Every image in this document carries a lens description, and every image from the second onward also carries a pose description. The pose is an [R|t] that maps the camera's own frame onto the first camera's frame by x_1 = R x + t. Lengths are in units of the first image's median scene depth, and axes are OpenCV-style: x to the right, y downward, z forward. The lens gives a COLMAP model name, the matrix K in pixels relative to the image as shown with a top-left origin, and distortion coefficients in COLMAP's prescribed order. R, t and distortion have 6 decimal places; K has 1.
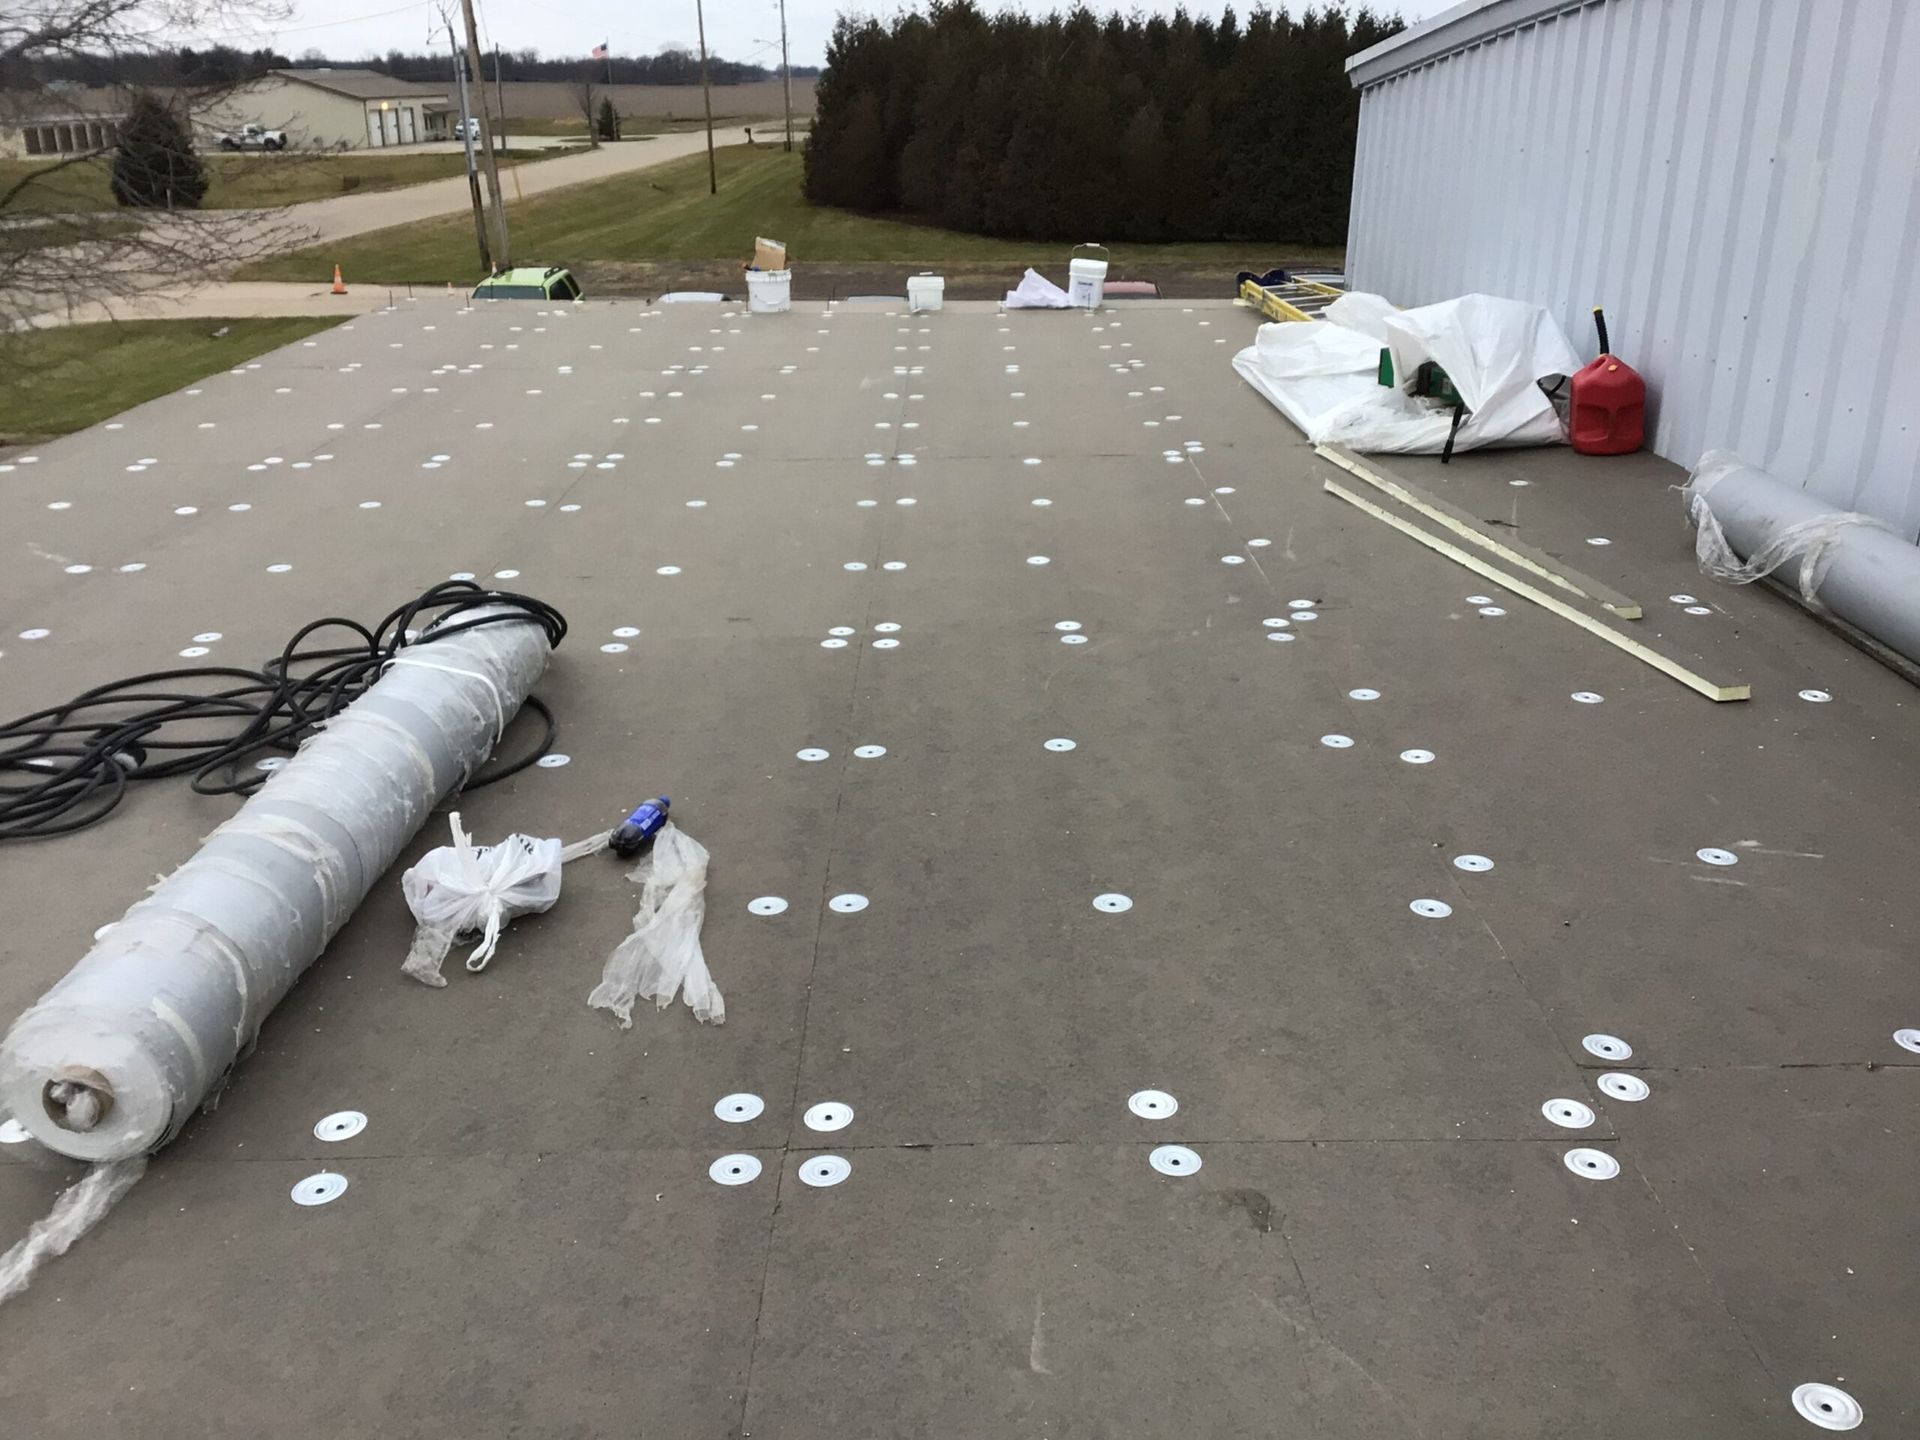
lens RADIAL K [[1739.6, 0, 971.3], [0, 1739.6, 715.0], [0, 0, 1]] dist [0.105731, -0.182708]
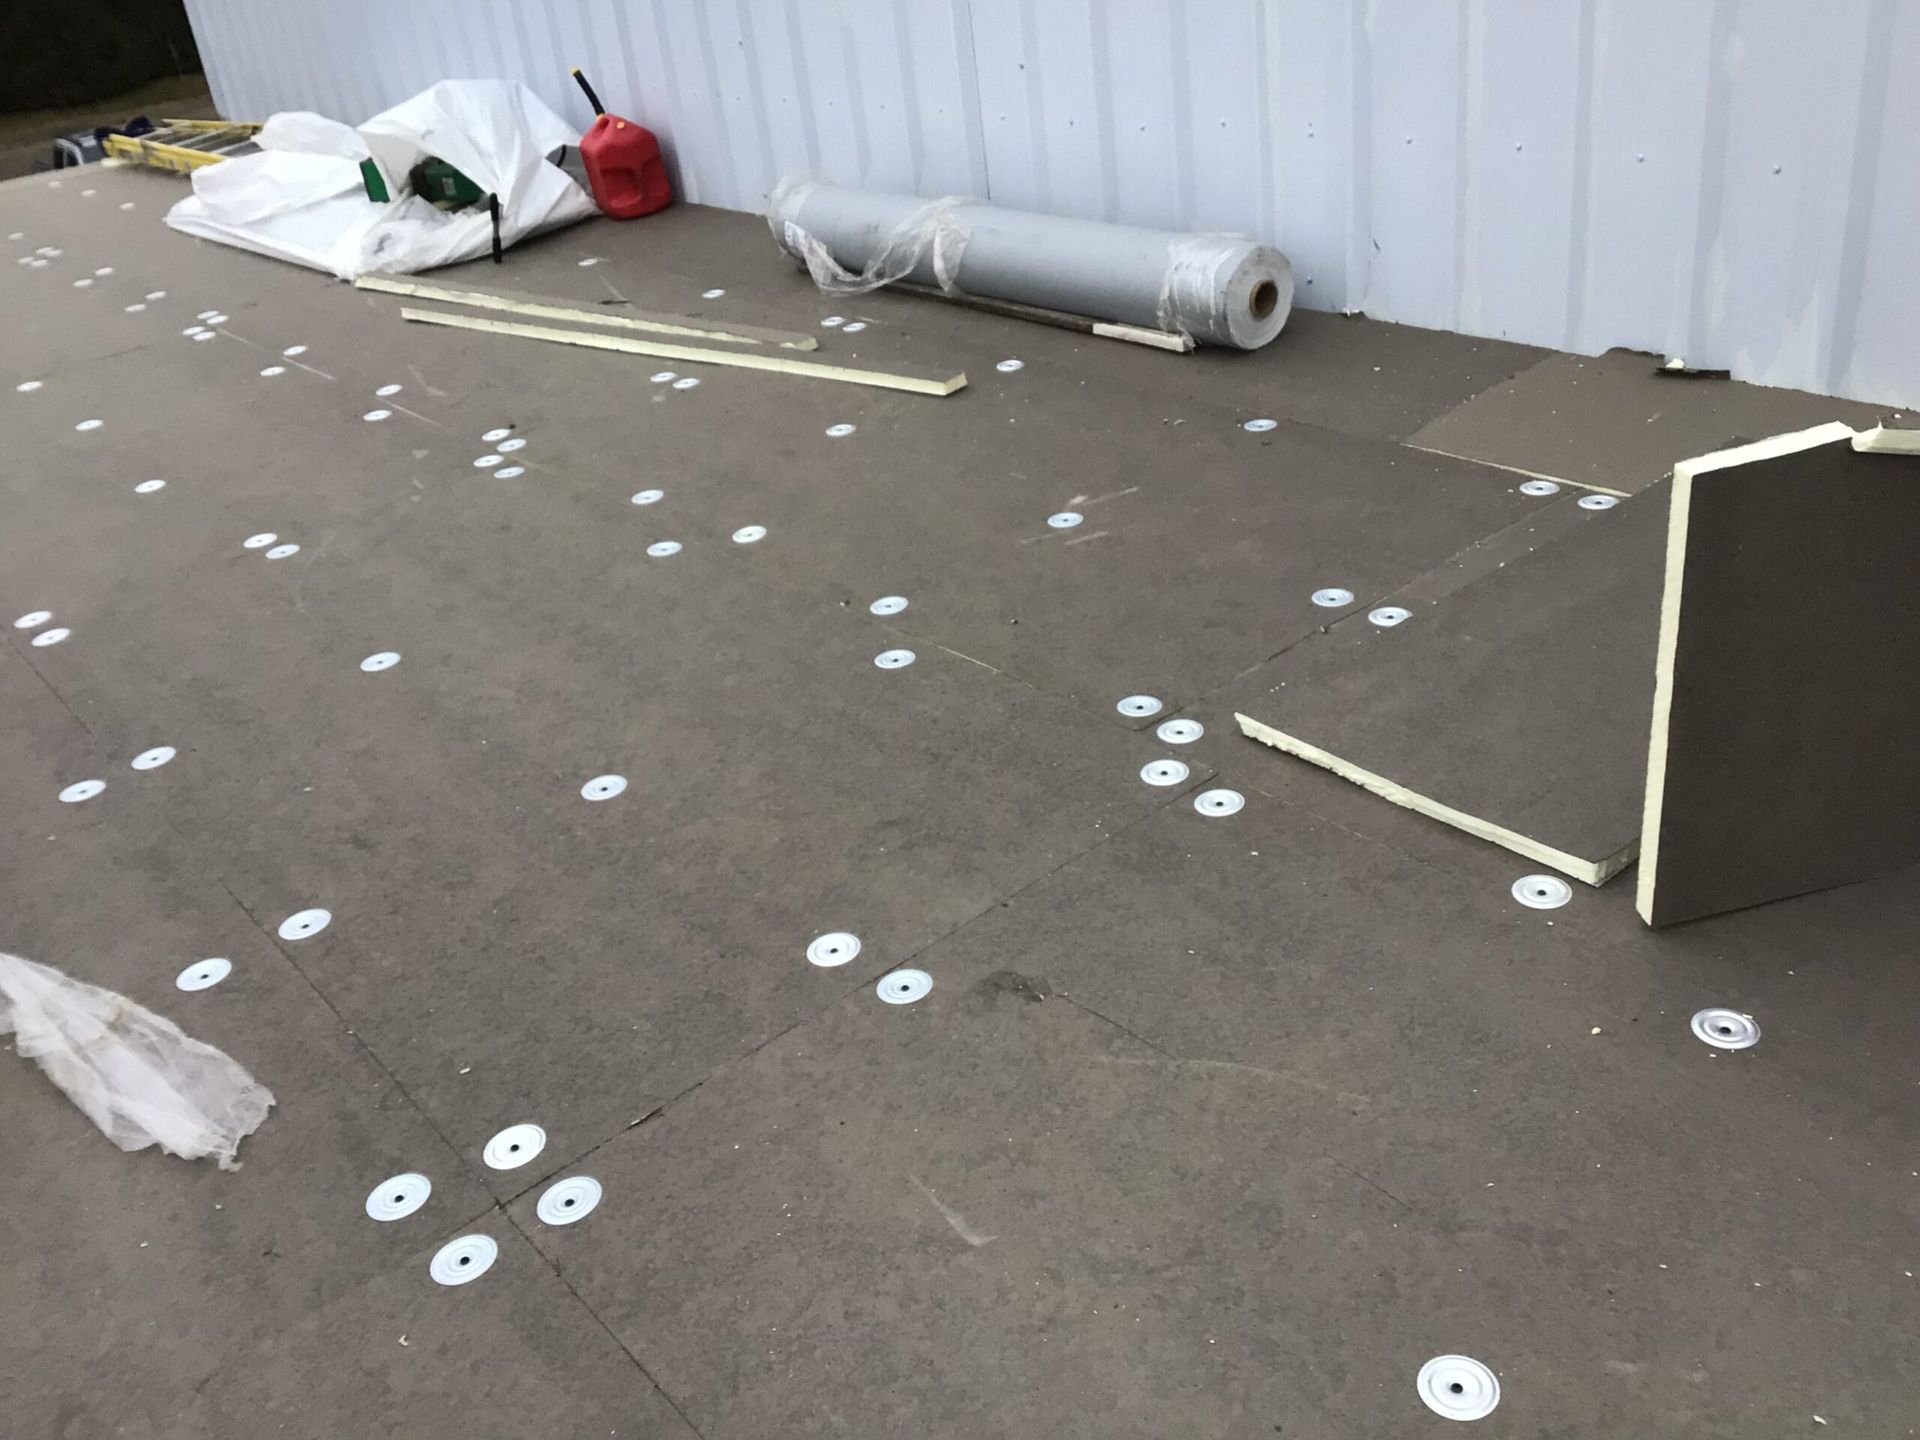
lens RADIAL K [[1739.6, 0, 1020.1], [0, 1739.6, 691.8], [0, 0, 1]] dist [0.105731, -0.182708]
pose [[0.767468, -0.379714, 0.516537, -0.046074], [0.332274, 0.924654, 0.186035, -0.007314], [-0.548259, 0.028856, 0.835811, 0.035284]]
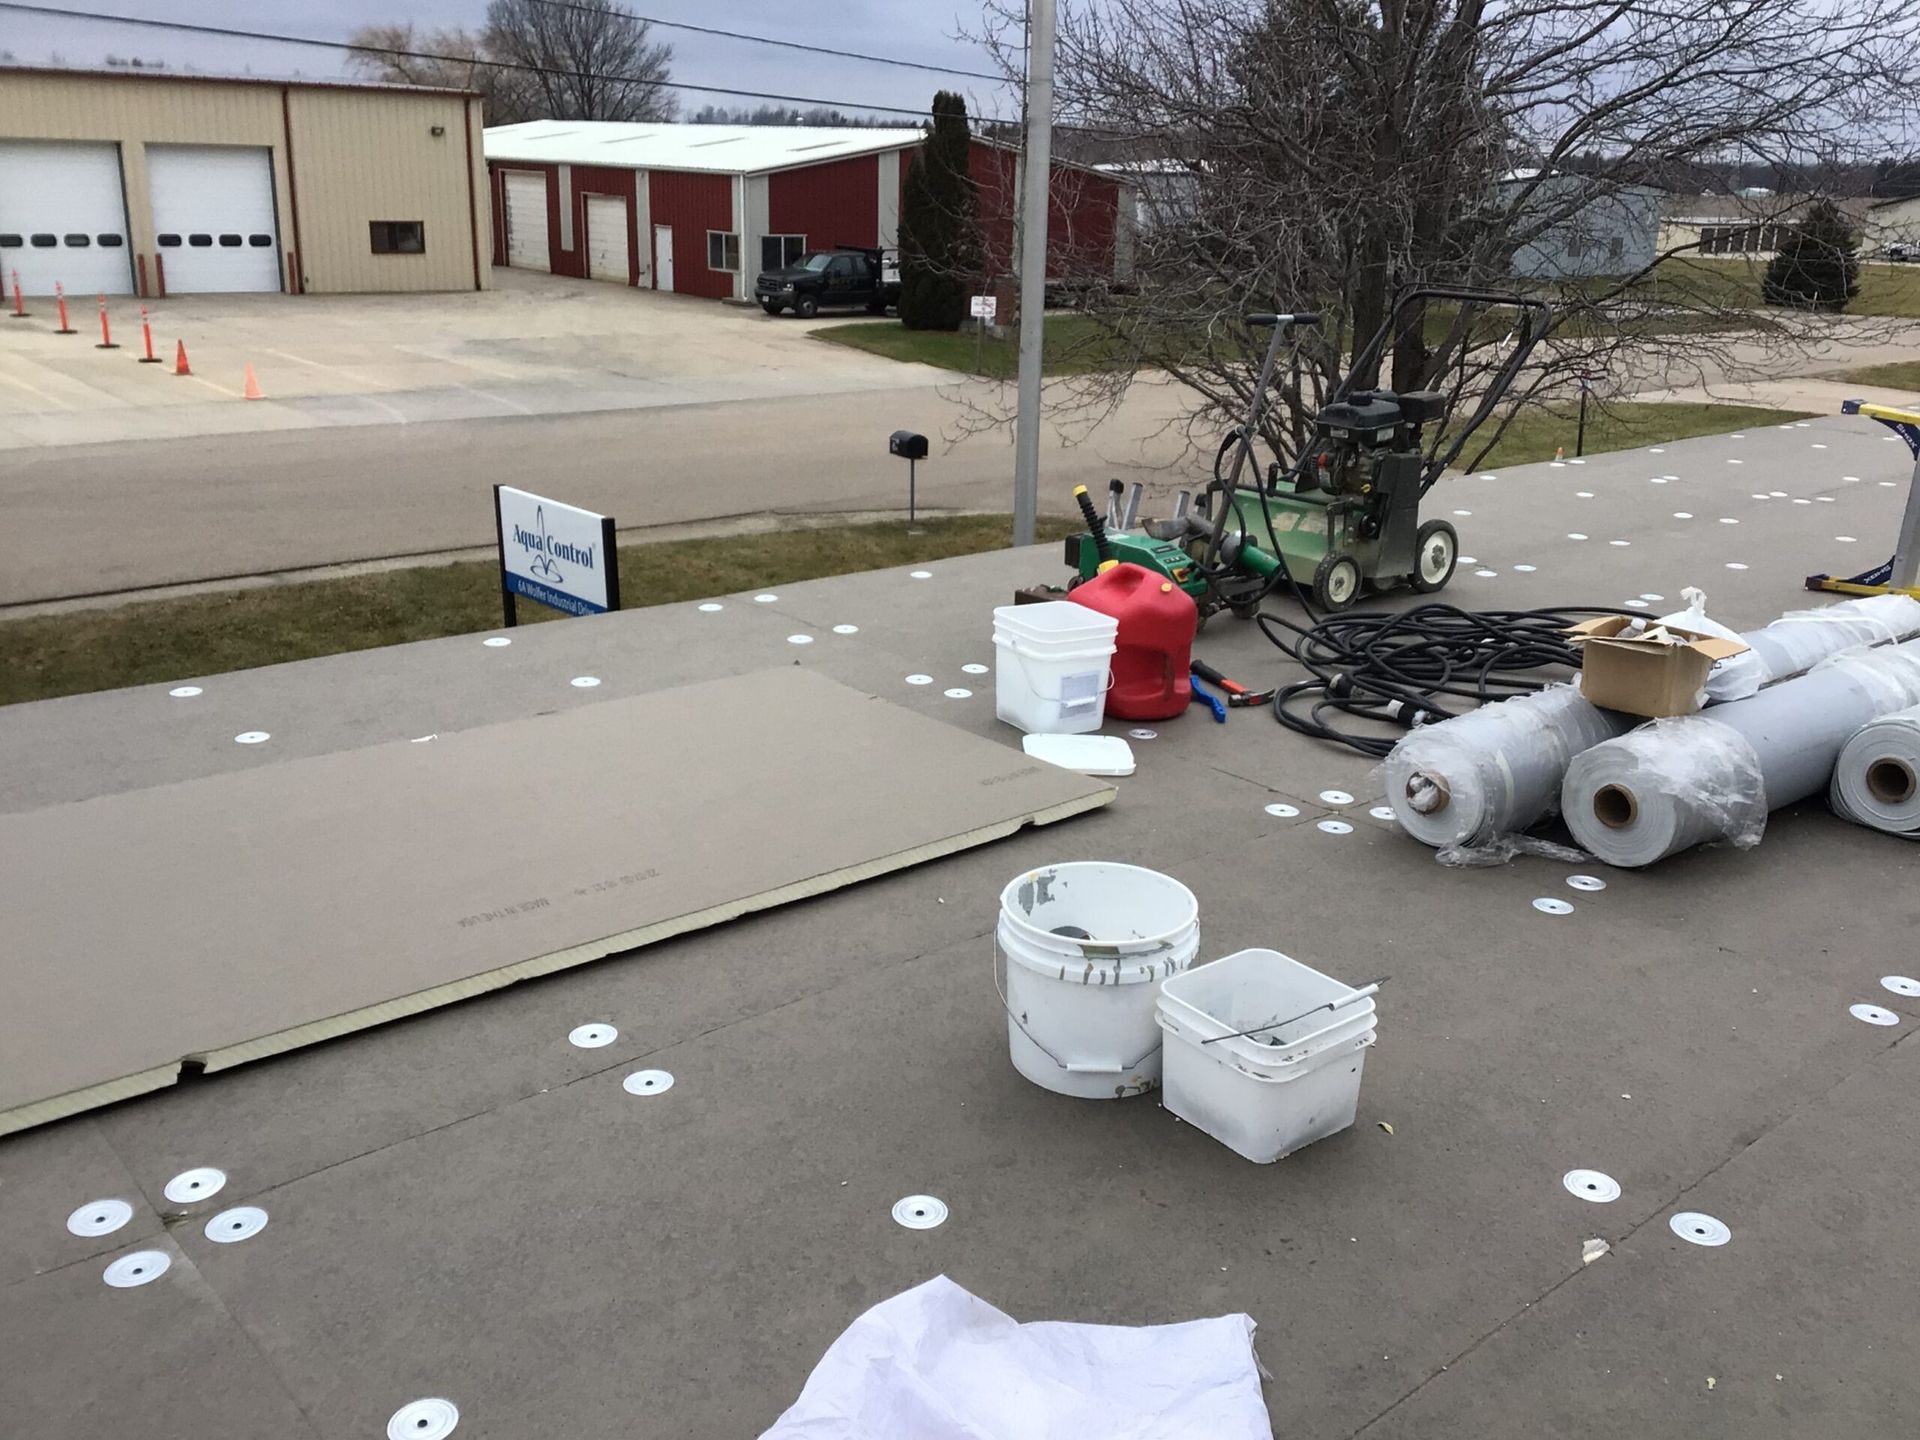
lens RADIAL K [[1739.6, 0, 955.9], [0, 1739.6, 726.4], [0, 0, 1]] dist [0.105731, -0.182708]
pose [[0.651796, 0.255404, -0.714095, 0.041397], [-0.290863, 0.953770, 0.075639, 0.026824], [0.700401, 0.158403, 0.695951, -0.045630]]
